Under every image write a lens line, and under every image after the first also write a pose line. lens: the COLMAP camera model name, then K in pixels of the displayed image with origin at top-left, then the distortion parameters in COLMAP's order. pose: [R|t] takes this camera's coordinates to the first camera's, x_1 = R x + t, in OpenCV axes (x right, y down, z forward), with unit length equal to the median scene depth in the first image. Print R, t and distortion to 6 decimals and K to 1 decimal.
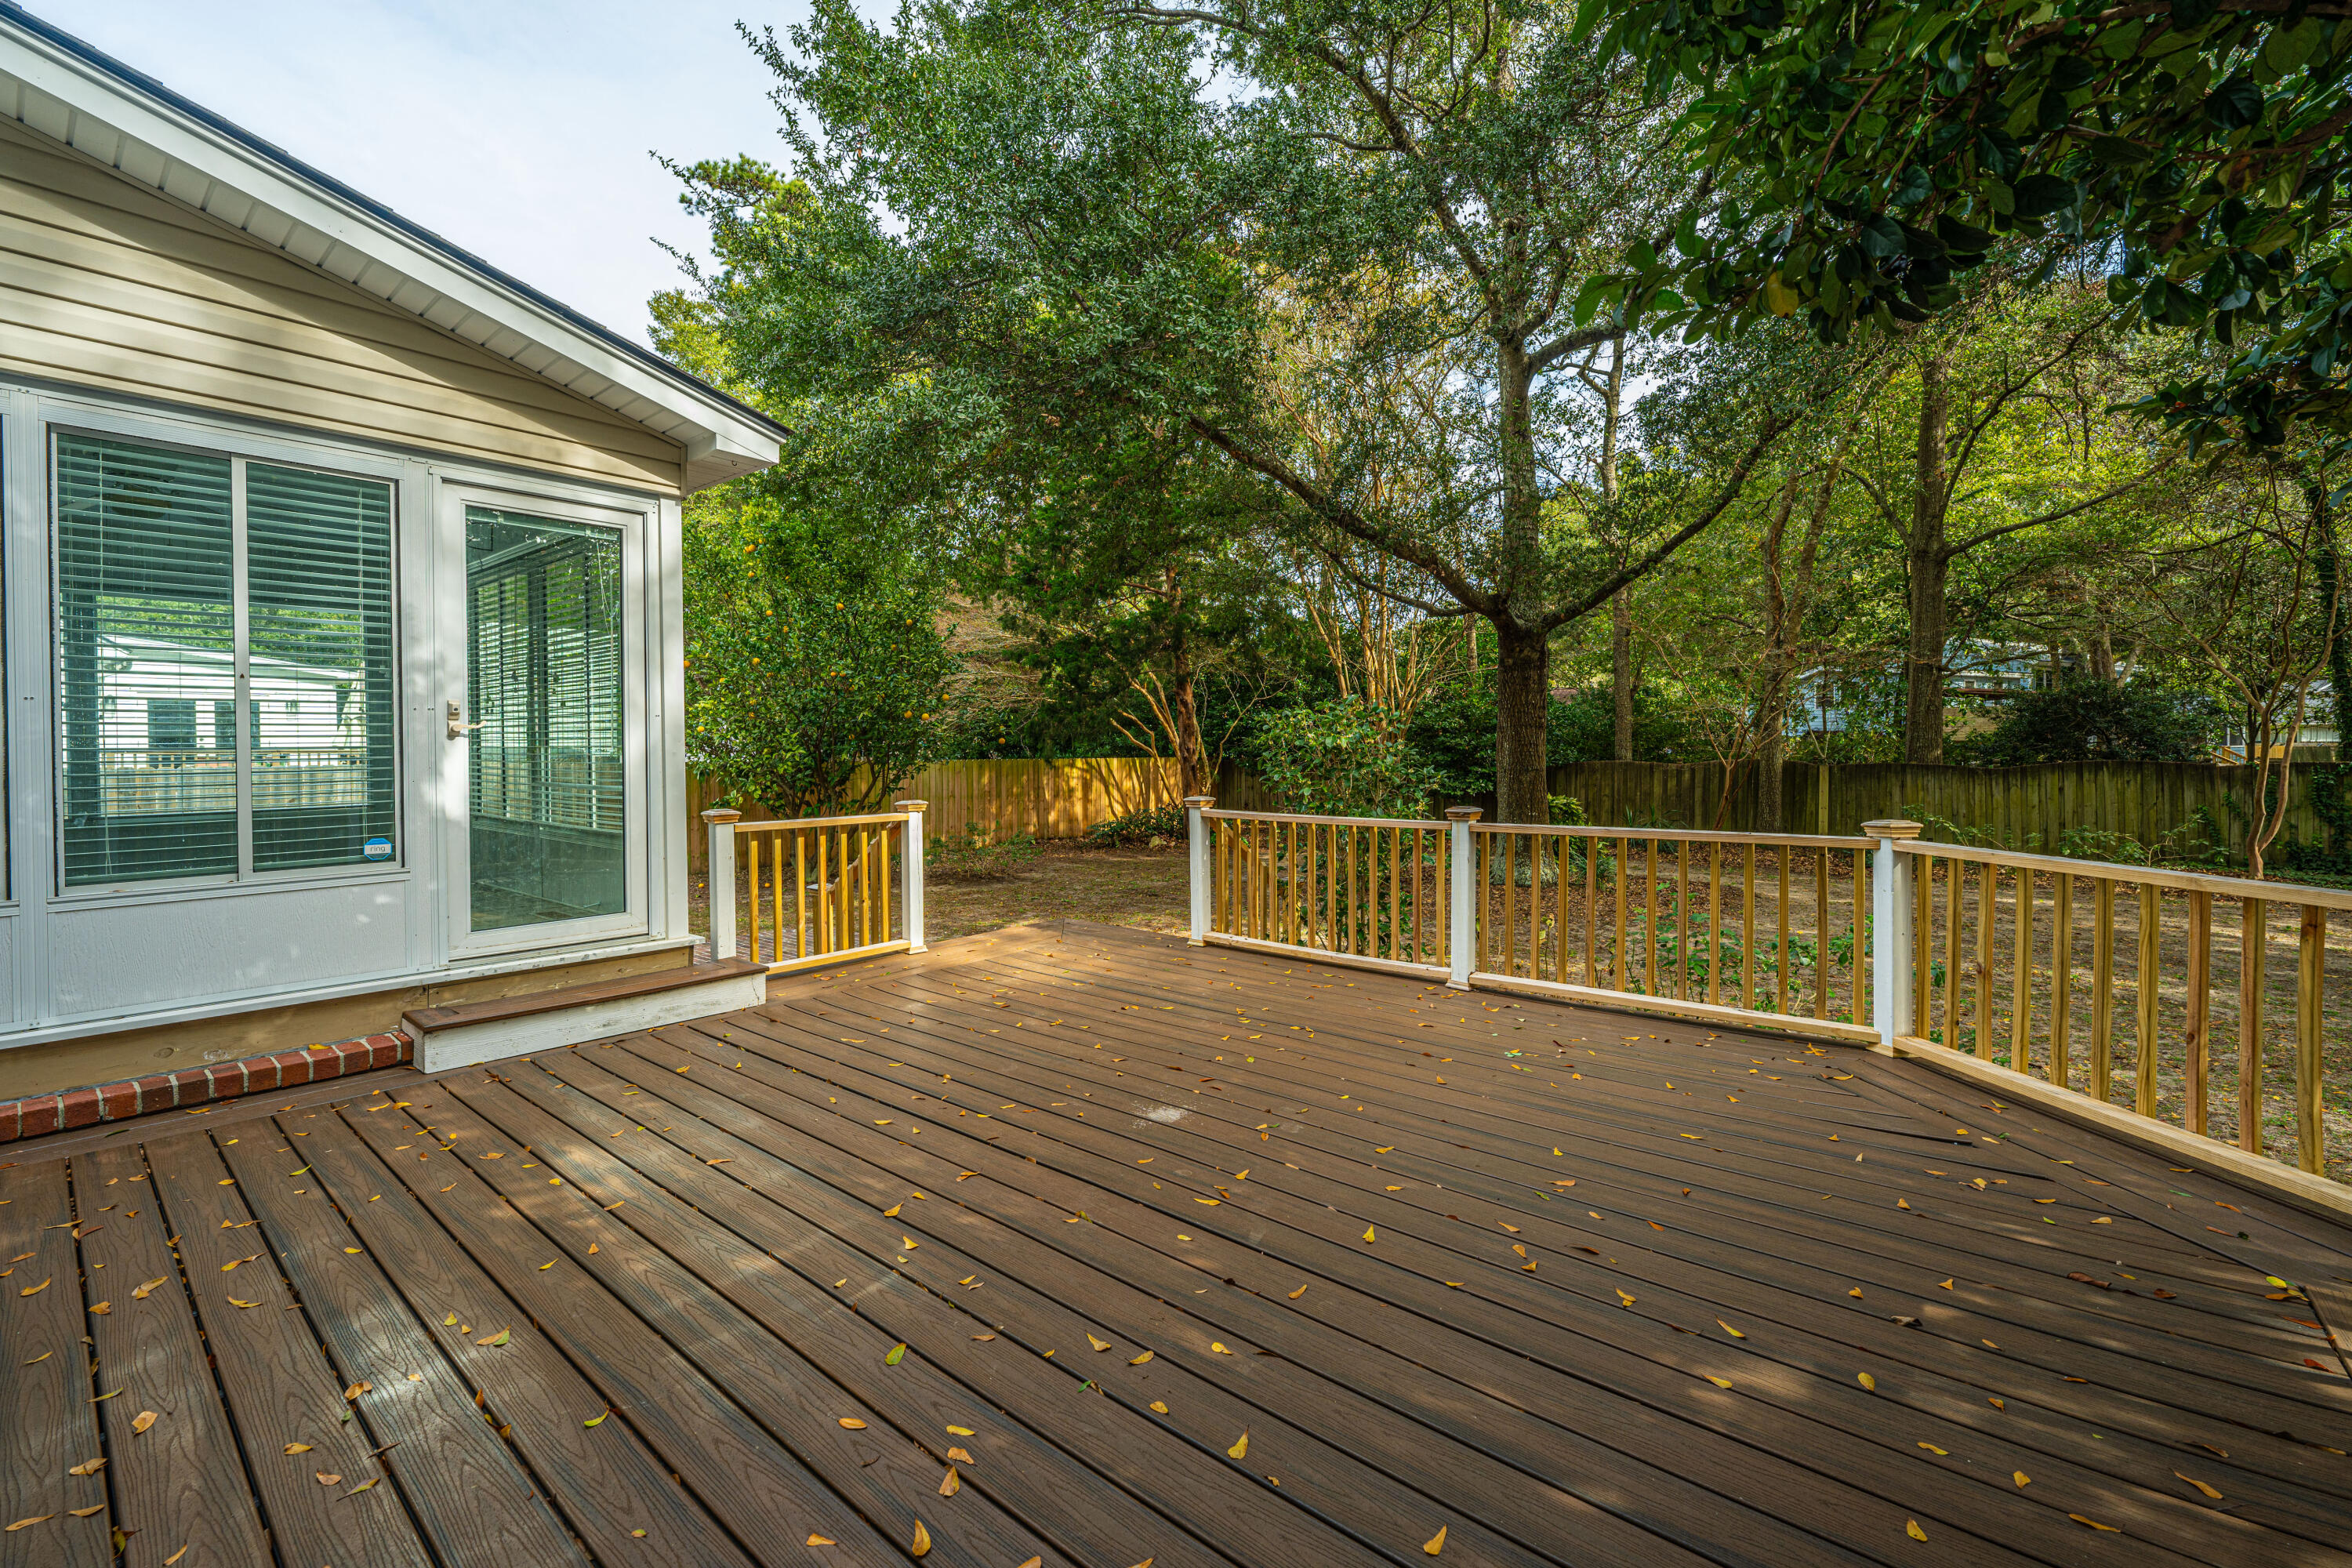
lens RADIAL K [[951.2, 0, 1167.7], [0, 951.2, 736.2], [0, 0, 1]] dist [0.000760, 0.001509]
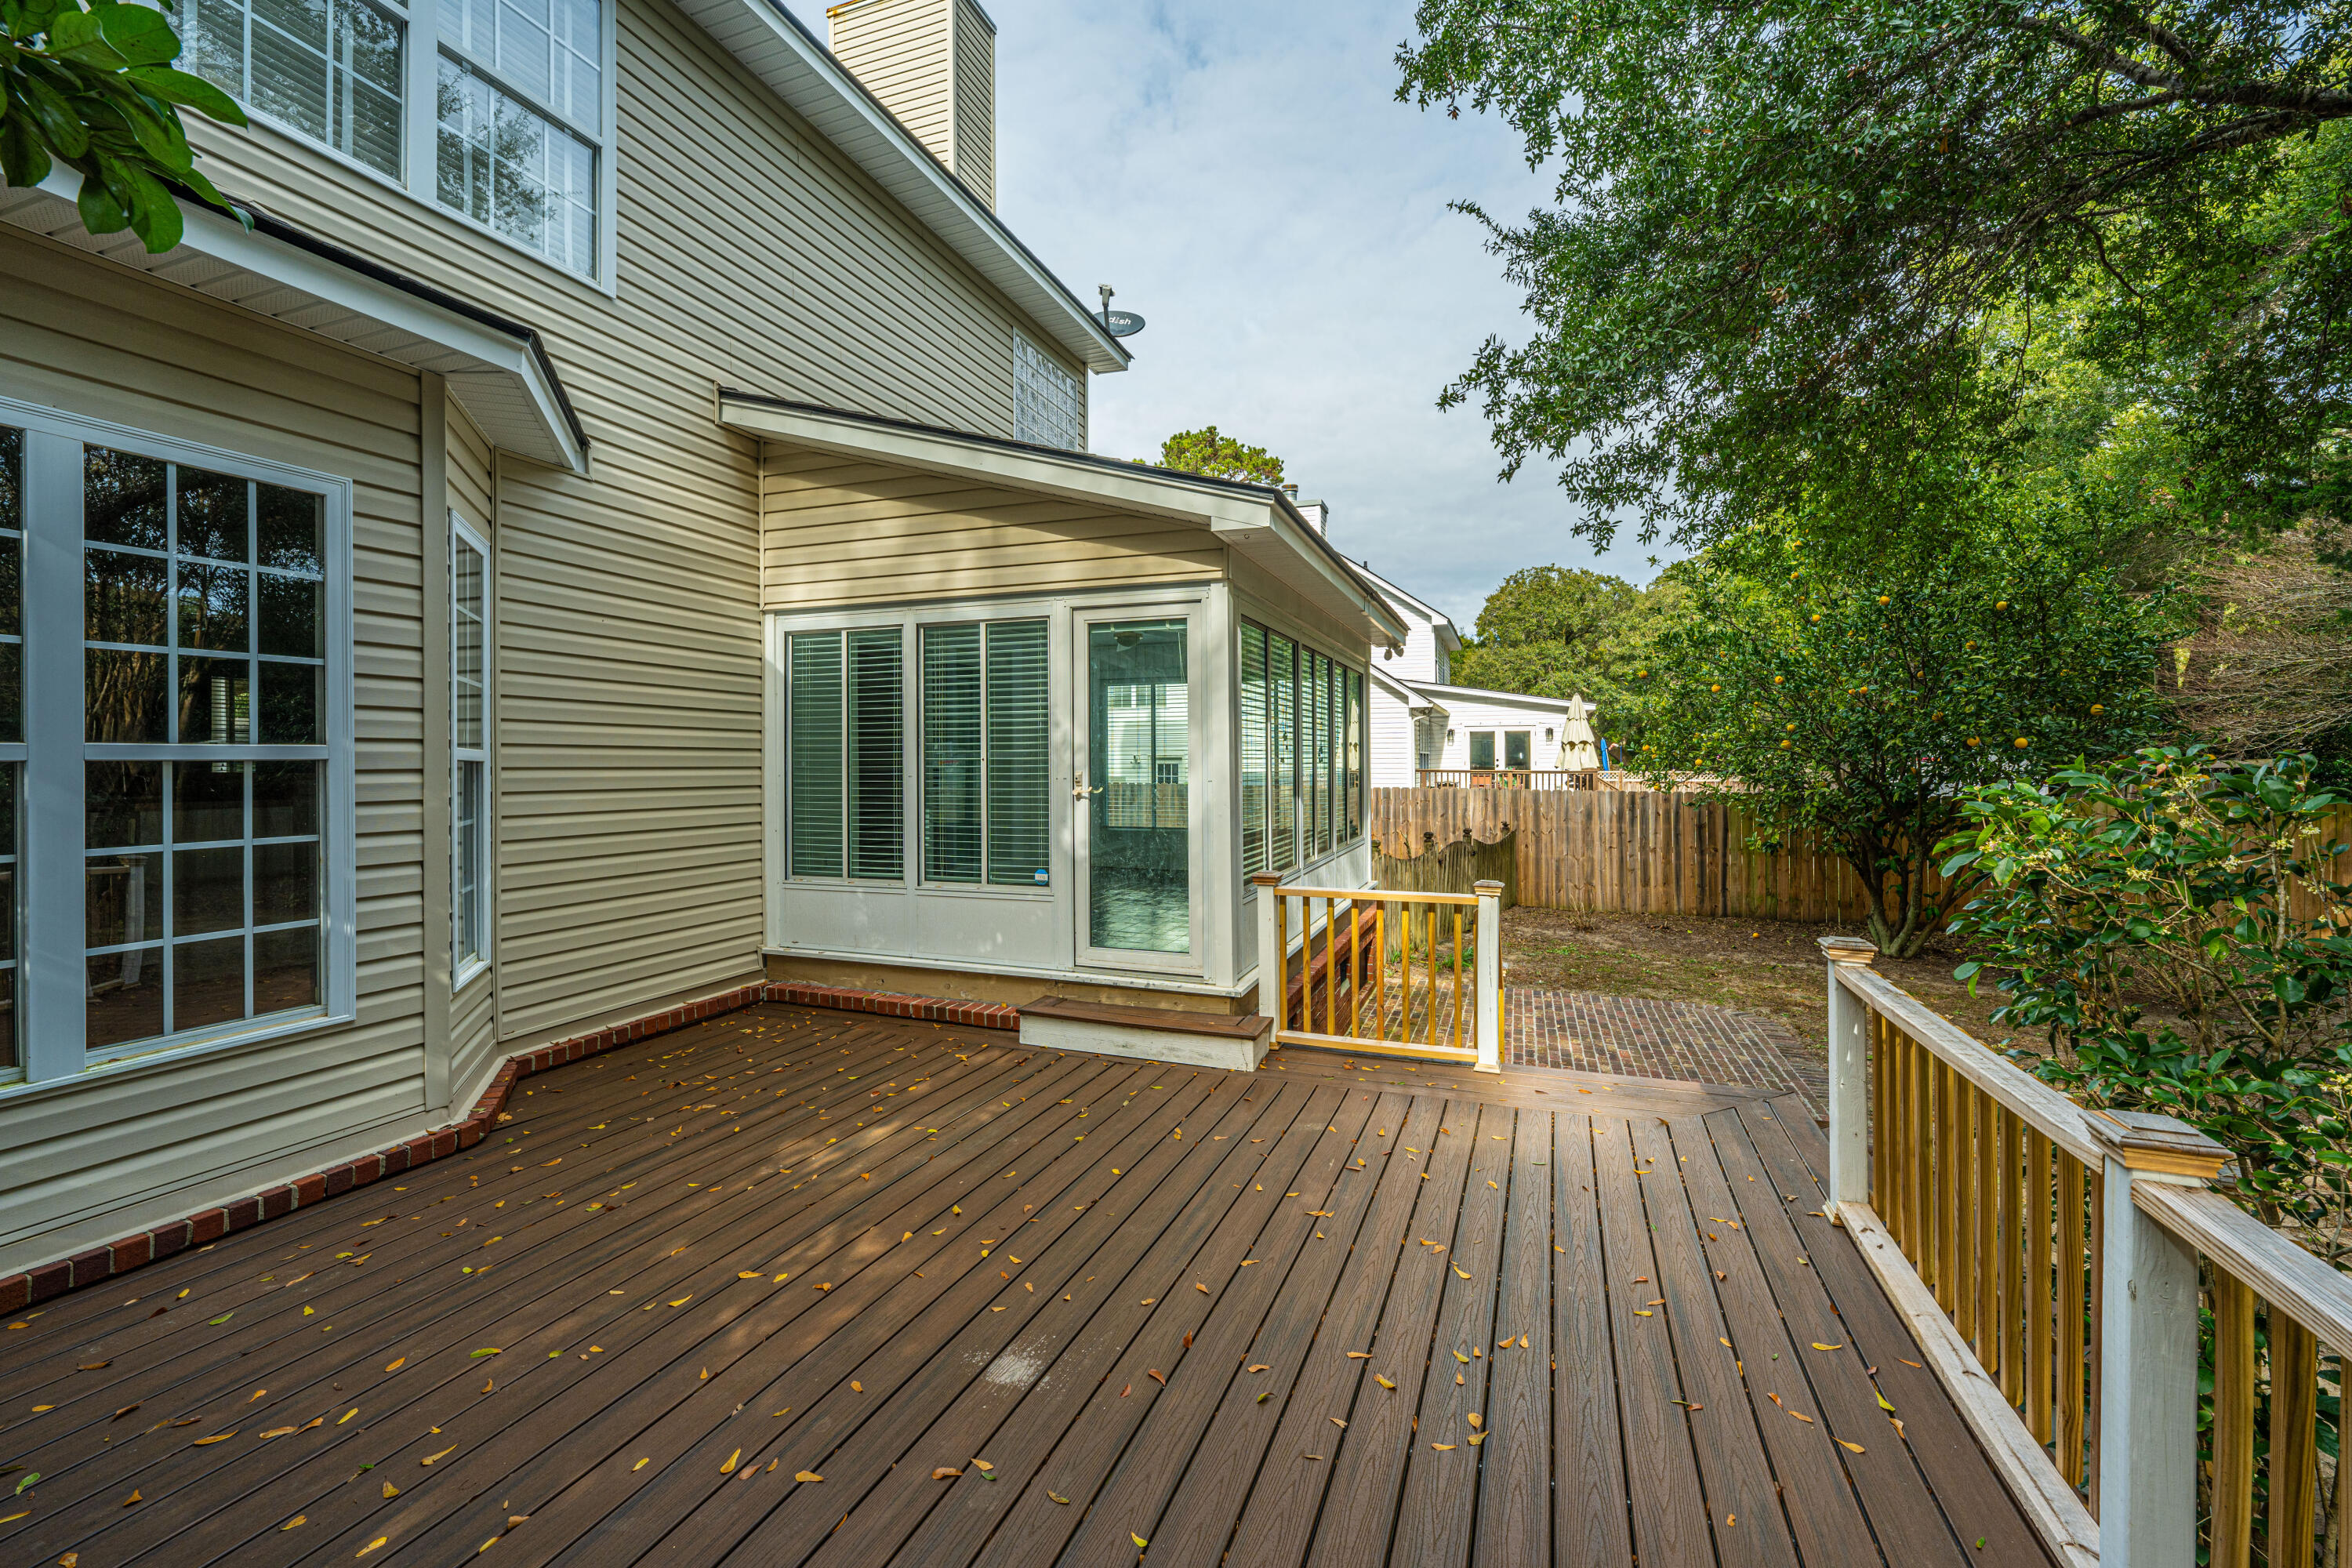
lens RADIAL K [[951.2, 0, 1190.9], [0, 951.2, 761.7], [0, 0, 1]] dist [0.000760, 0.001509]
pose [[0.348966, 0.004199, -0.937126, 0.587949], [0.010191, 0.999914, 0.008275, -0.064086], [0.937080, -0.012438, 0.348893, 0.709519]]
